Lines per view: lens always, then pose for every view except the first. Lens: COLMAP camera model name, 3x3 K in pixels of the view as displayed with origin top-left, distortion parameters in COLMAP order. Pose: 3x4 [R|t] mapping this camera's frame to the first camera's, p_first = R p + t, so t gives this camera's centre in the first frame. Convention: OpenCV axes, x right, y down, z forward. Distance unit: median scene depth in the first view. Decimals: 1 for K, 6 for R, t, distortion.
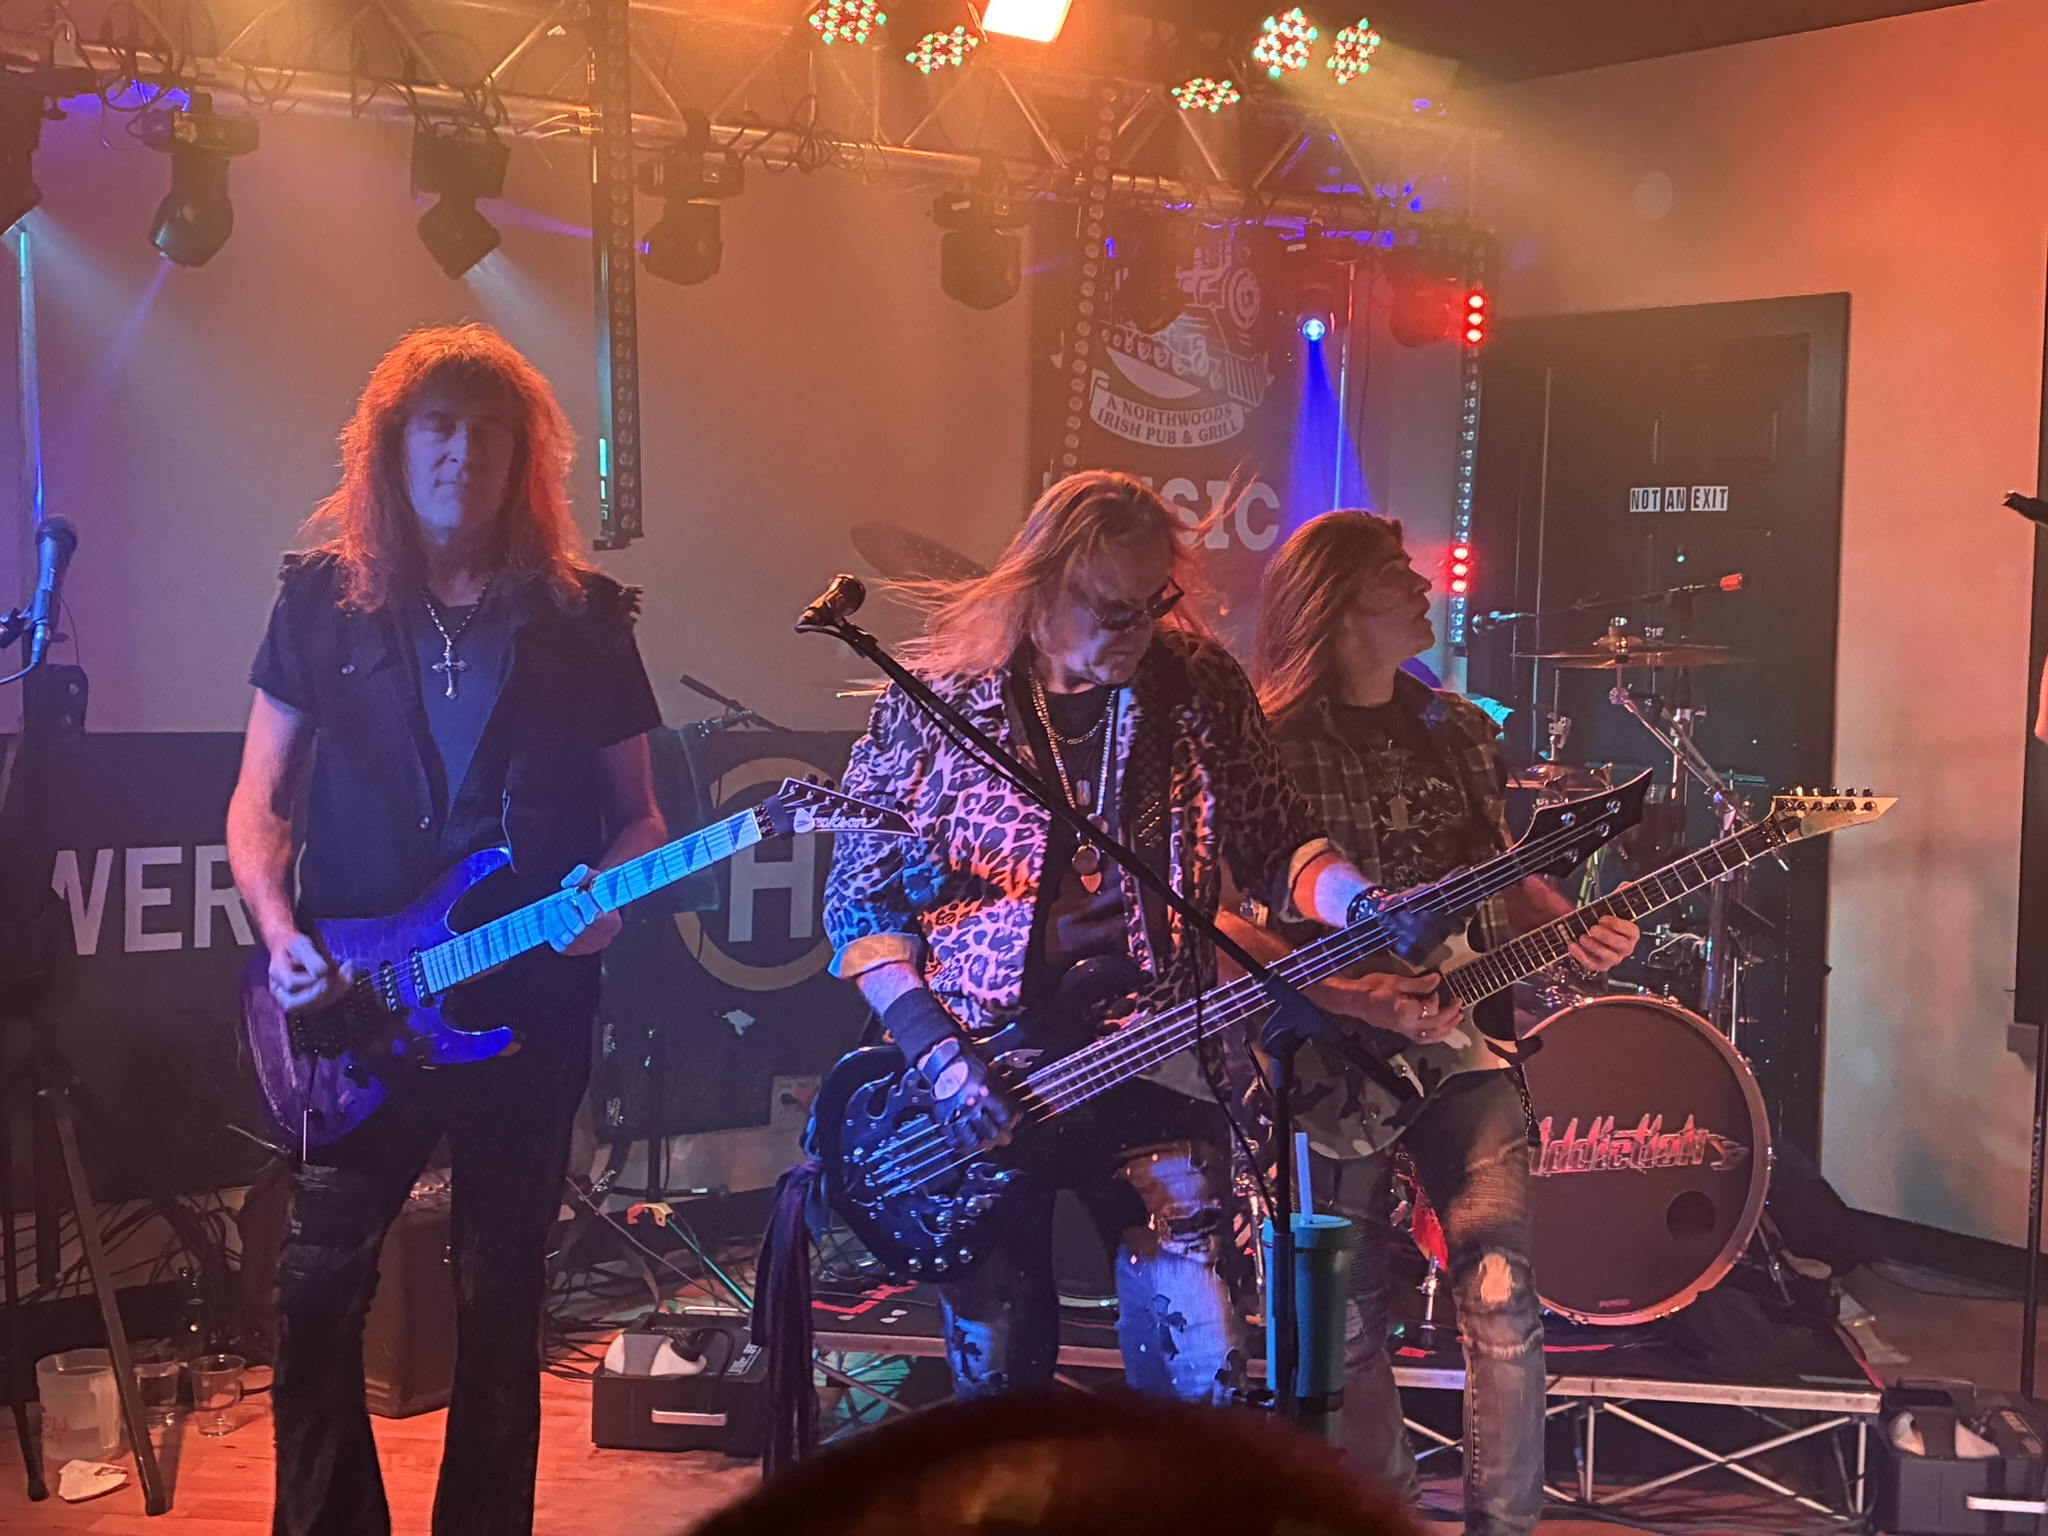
lens RADIAL K [[2579.3, 0, 1000.0], [0, 2579.3, 773.1], [0, 0, 1]] dist [0.099858, -0.288198]
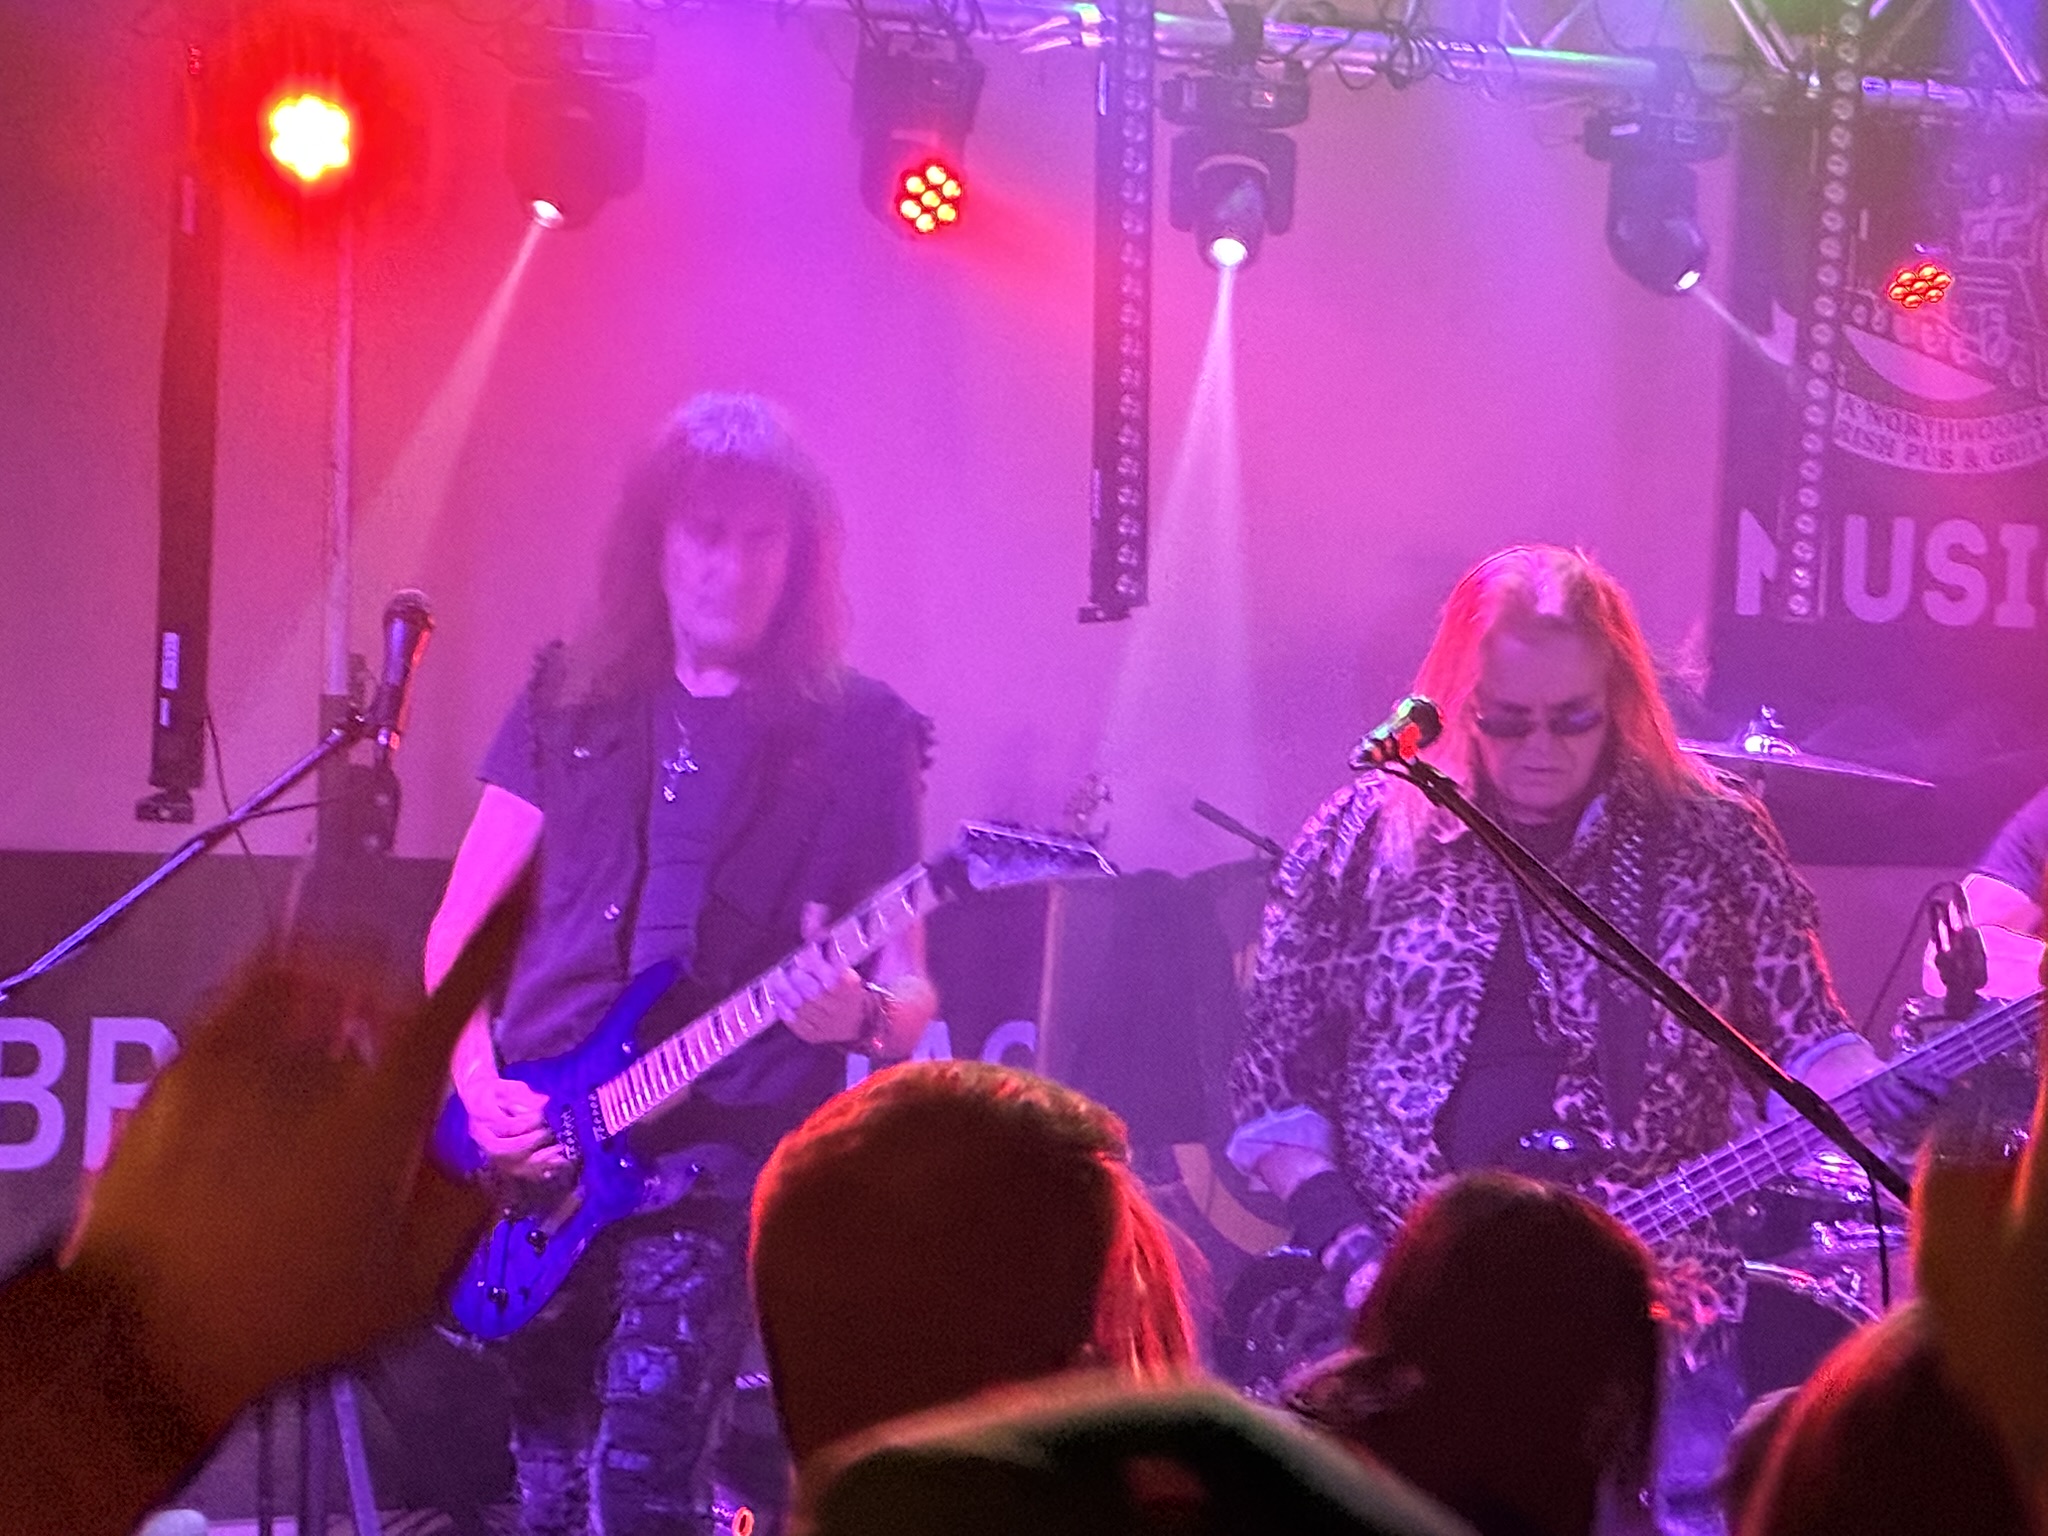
lens RADIAL K [[4264.8, 0, 1021.4], [0, 4264.8, 725.6], [0, 0, 1]] dist [0.209623, -0.266362]
pose [[0.985998, 0.028002, -0.164390, 0.019253], [-0.035875, 0.998337, -0.045118, -0.004157], [0.162853, 0.050384, 0.985363, -0.144812]]
